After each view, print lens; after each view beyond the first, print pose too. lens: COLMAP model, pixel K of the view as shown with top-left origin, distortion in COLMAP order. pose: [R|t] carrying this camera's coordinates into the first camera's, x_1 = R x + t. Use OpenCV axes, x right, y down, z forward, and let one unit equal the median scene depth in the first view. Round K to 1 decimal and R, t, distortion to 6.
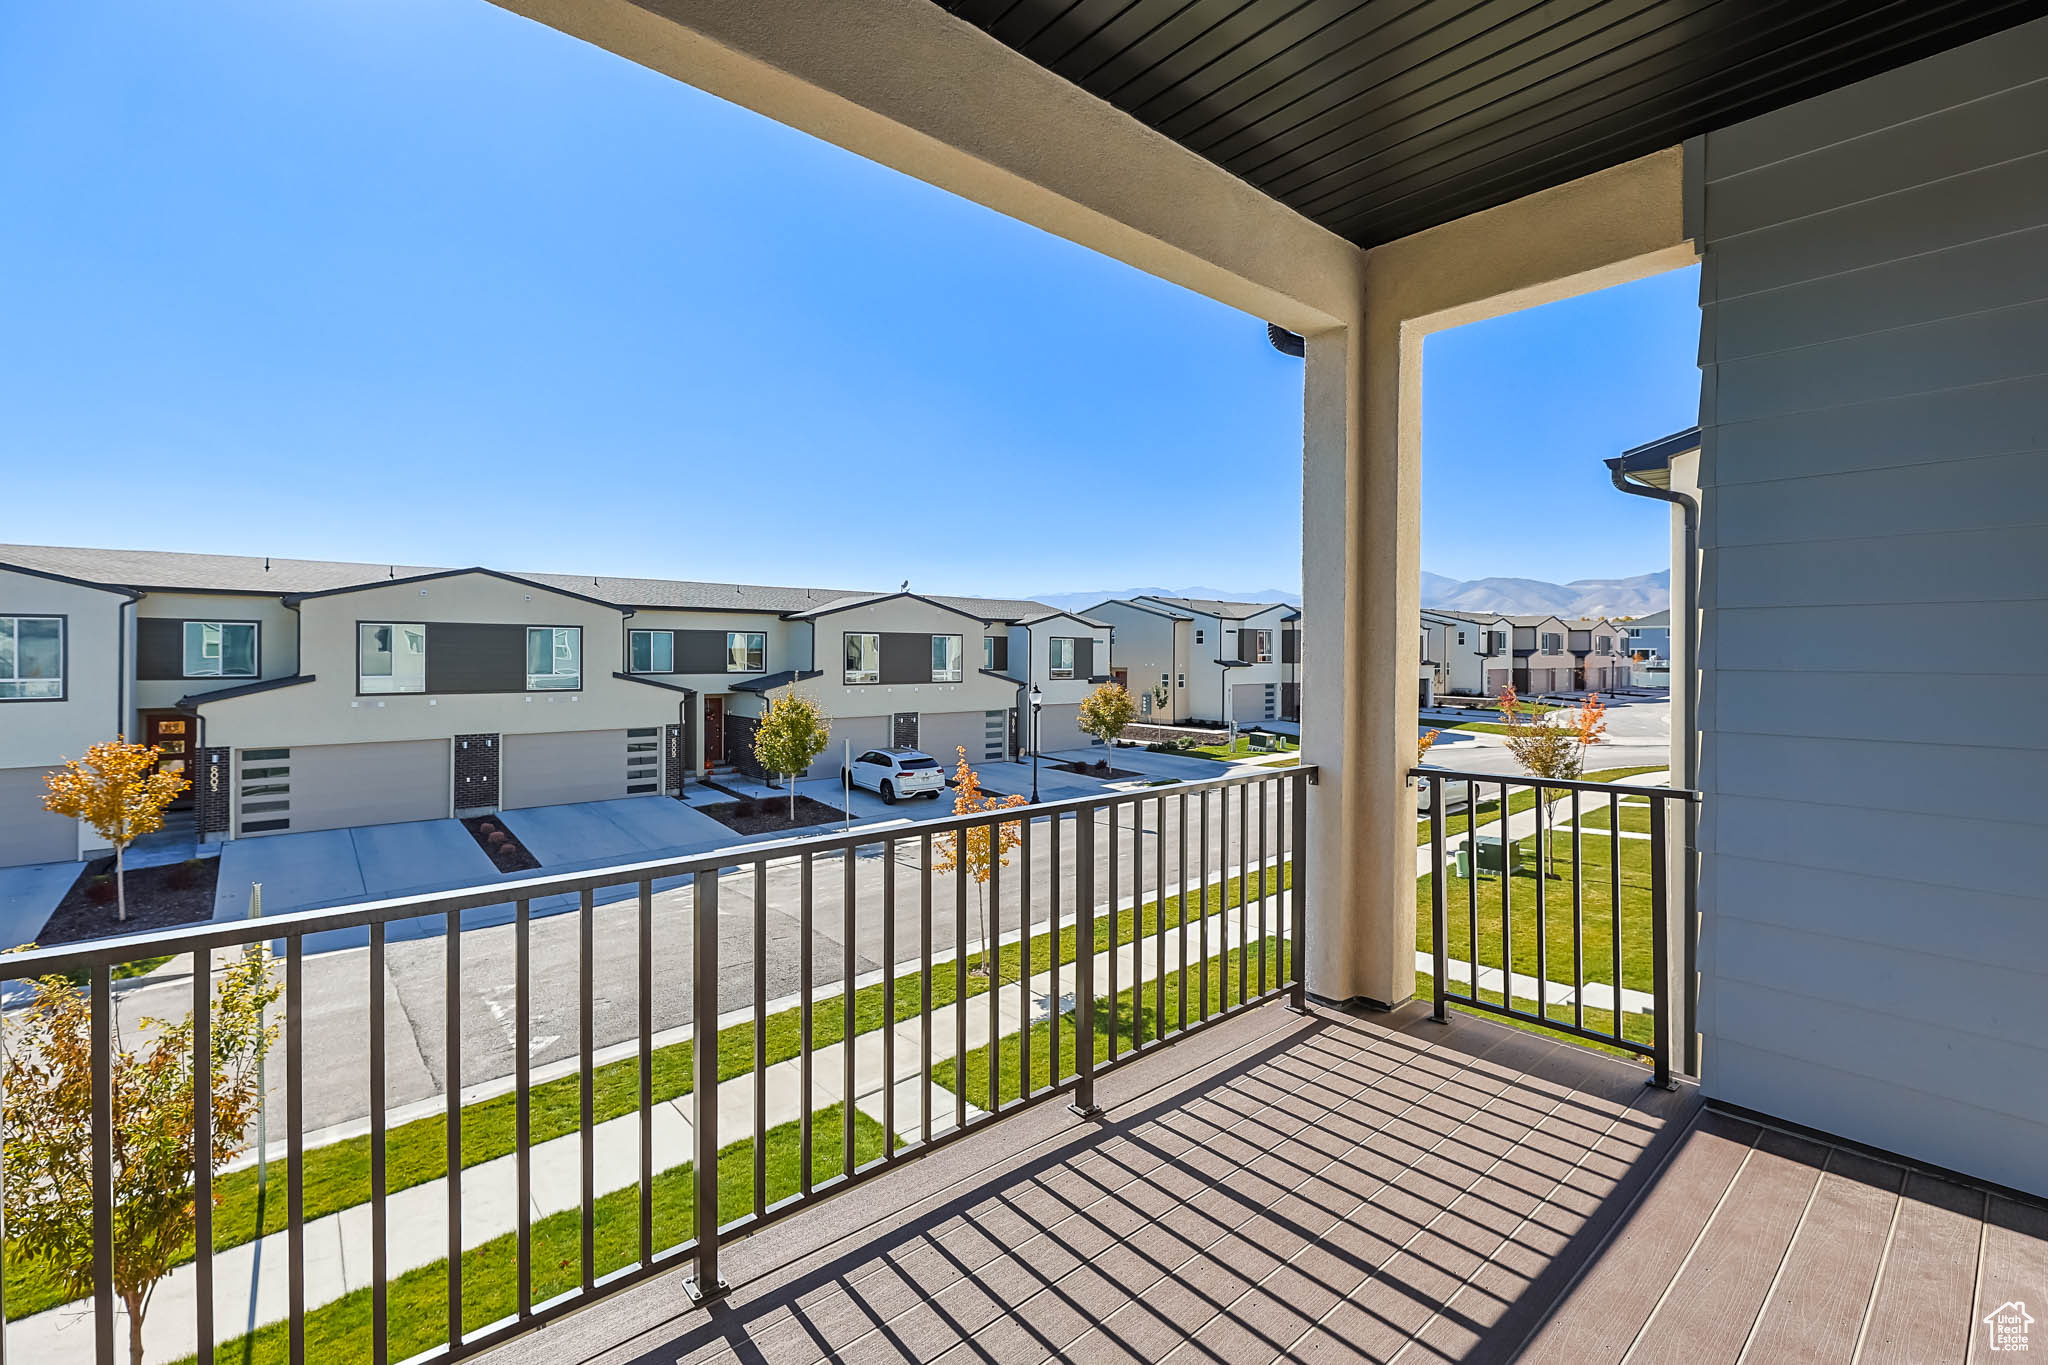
lens RADIAL K [[884.7, 0, 1024.3], [0, 884.7, 659.2], [0, 0, 1]] dist [-0.000614, -0.000129]
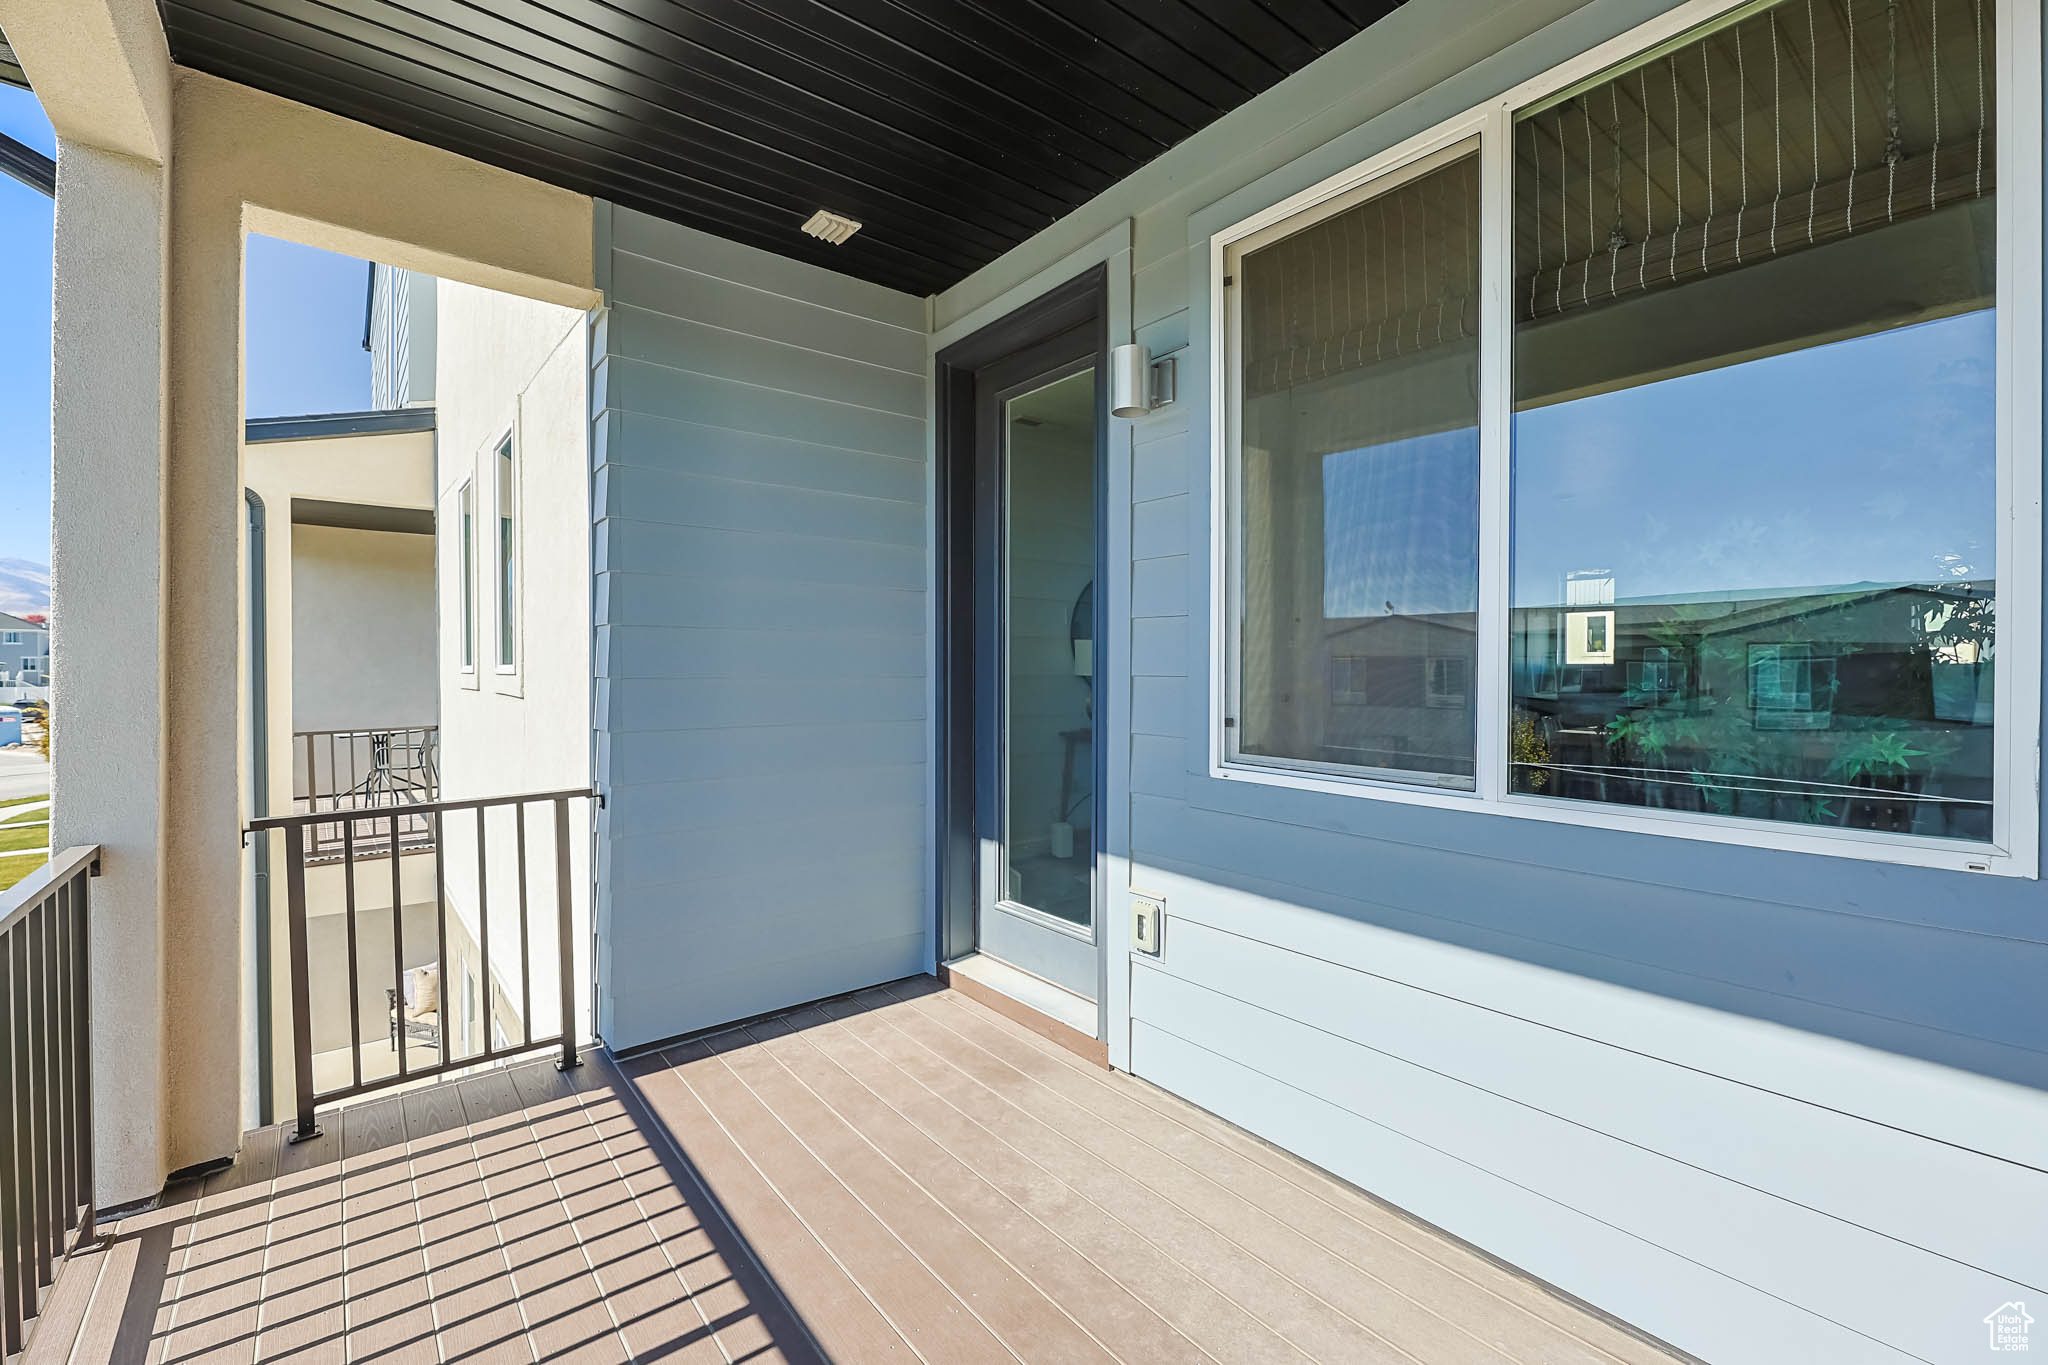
lens RADIAL K [[879.6, 0, 1027.2], [0, 879.6, 684.9], [0, 0, 1]] dist [-0.001467, -0.000279]
pose [[0.039878, -0.023196, 0.998935, -0.321556], [0.005068, 0.999722, 0.023012, -0.003027], [-0.999192, 0.004145, 0.039984, 0.404978]]
